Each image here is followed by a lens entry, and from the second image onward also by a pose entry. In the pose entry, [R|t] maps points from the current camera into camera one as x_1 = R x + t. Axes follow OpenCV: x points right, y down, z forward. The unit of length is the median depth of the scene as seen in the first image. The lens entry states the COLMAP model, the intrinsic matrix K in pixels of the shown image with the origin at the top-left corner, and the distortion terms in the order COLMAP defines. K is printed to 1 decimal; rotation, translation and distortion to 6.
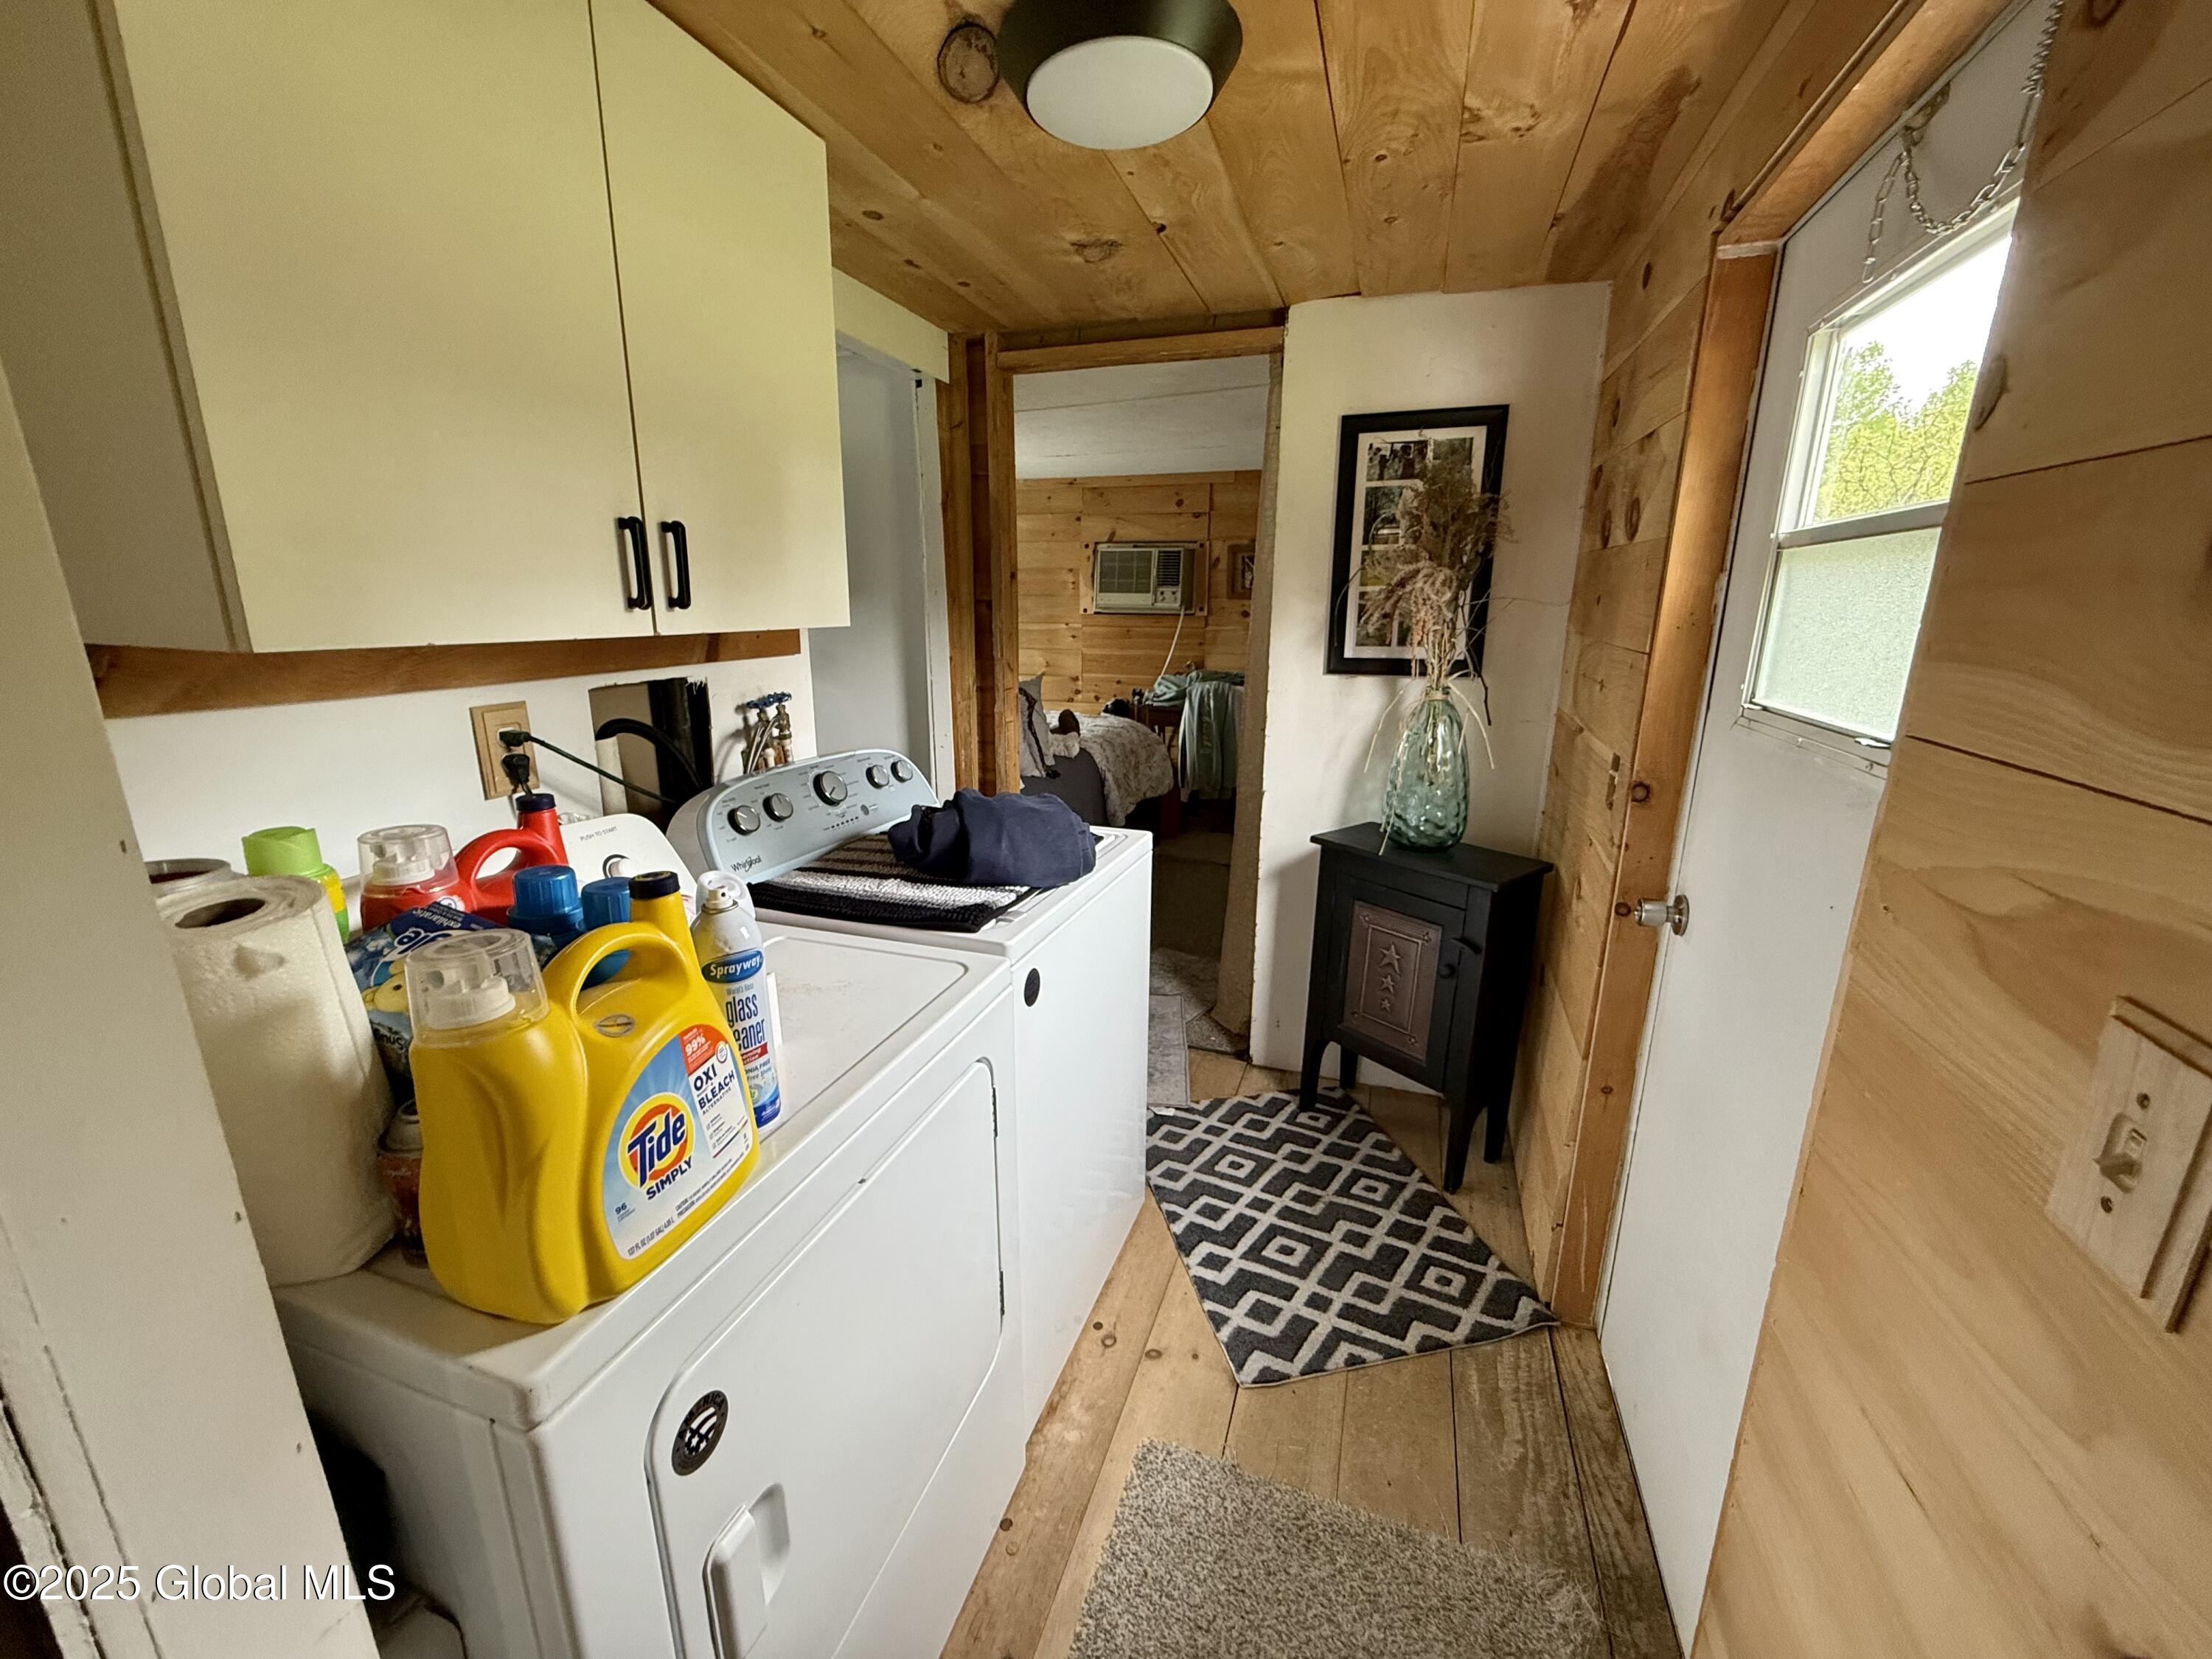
lens RADIAL K [[871.1, 0, 1104.1], [0, 871.1, 829.8], [0, 0, 1]] dist [0.002340, 0.000056]
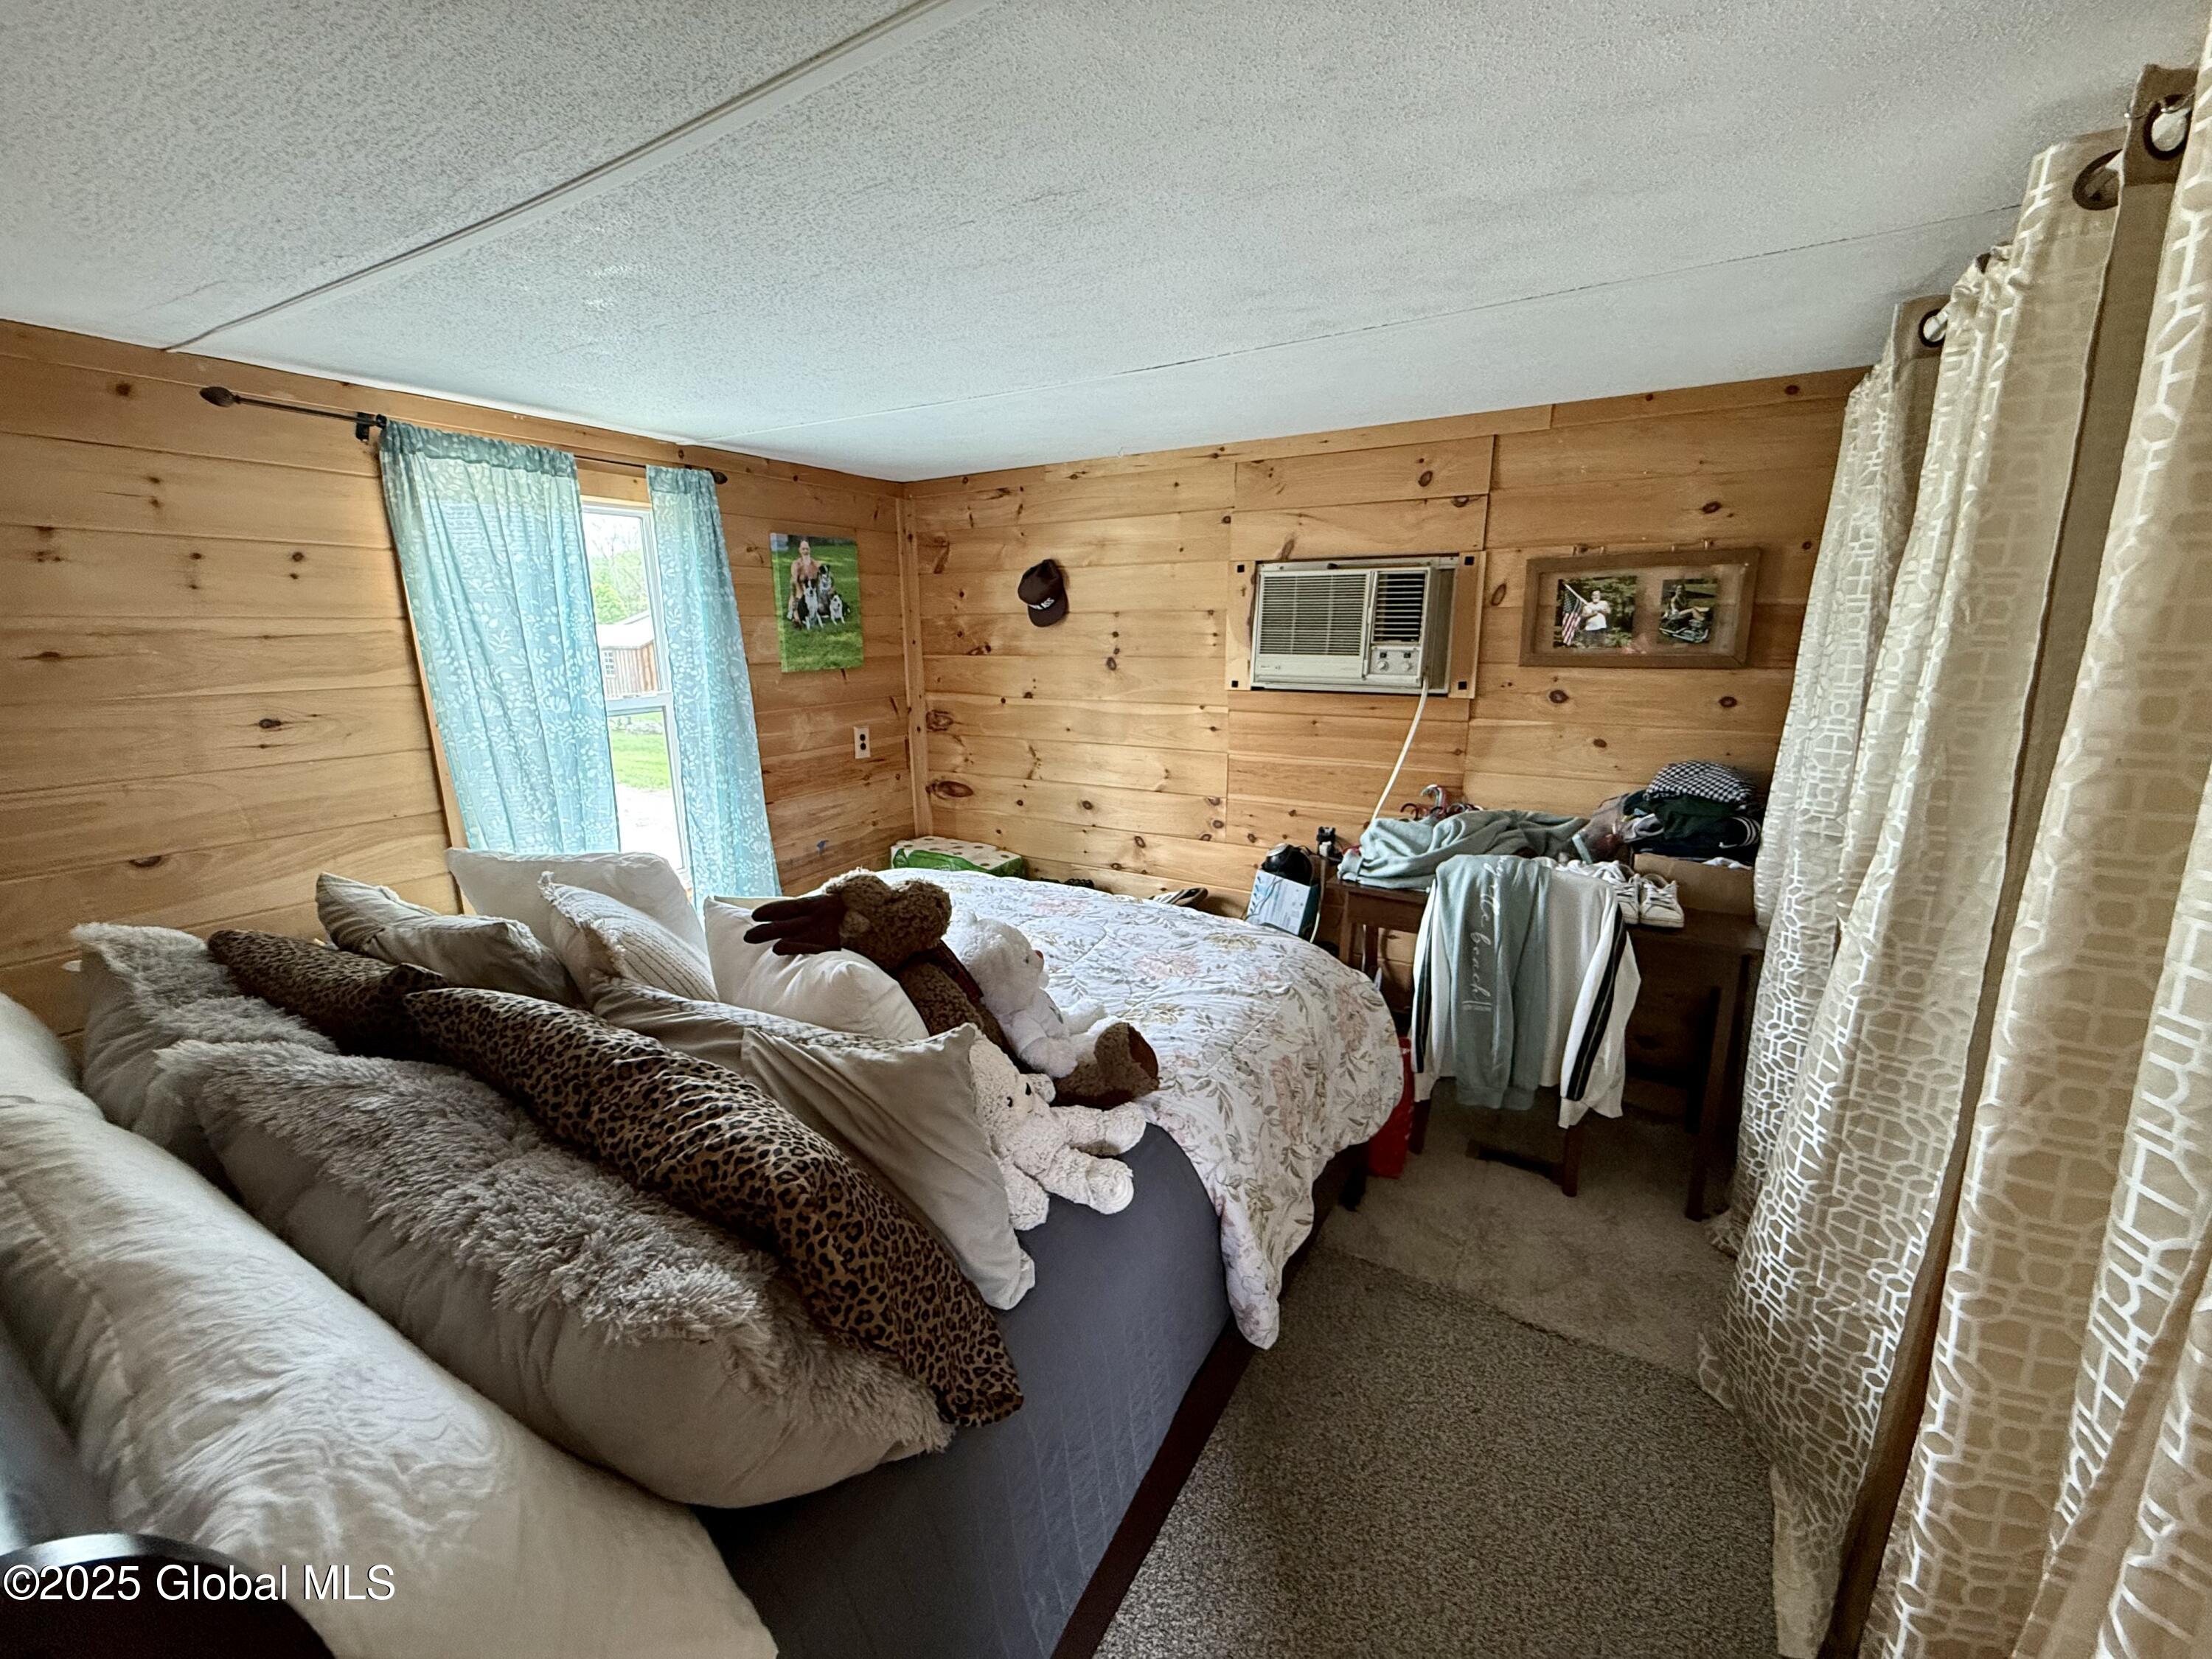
lens RADIAL K [[871.1, 0, 1105.2], [0, 871.1, 818.2], [0, 0, 1]] dist [0.002340, 0.000056]
pose [[0.977454, 0.032887, -0.208571, 0.016740], [-0.040820, 0.998593, -0.033844, -0.151895], [0.207164, 0.041595, 0.977421, 0.469018]]
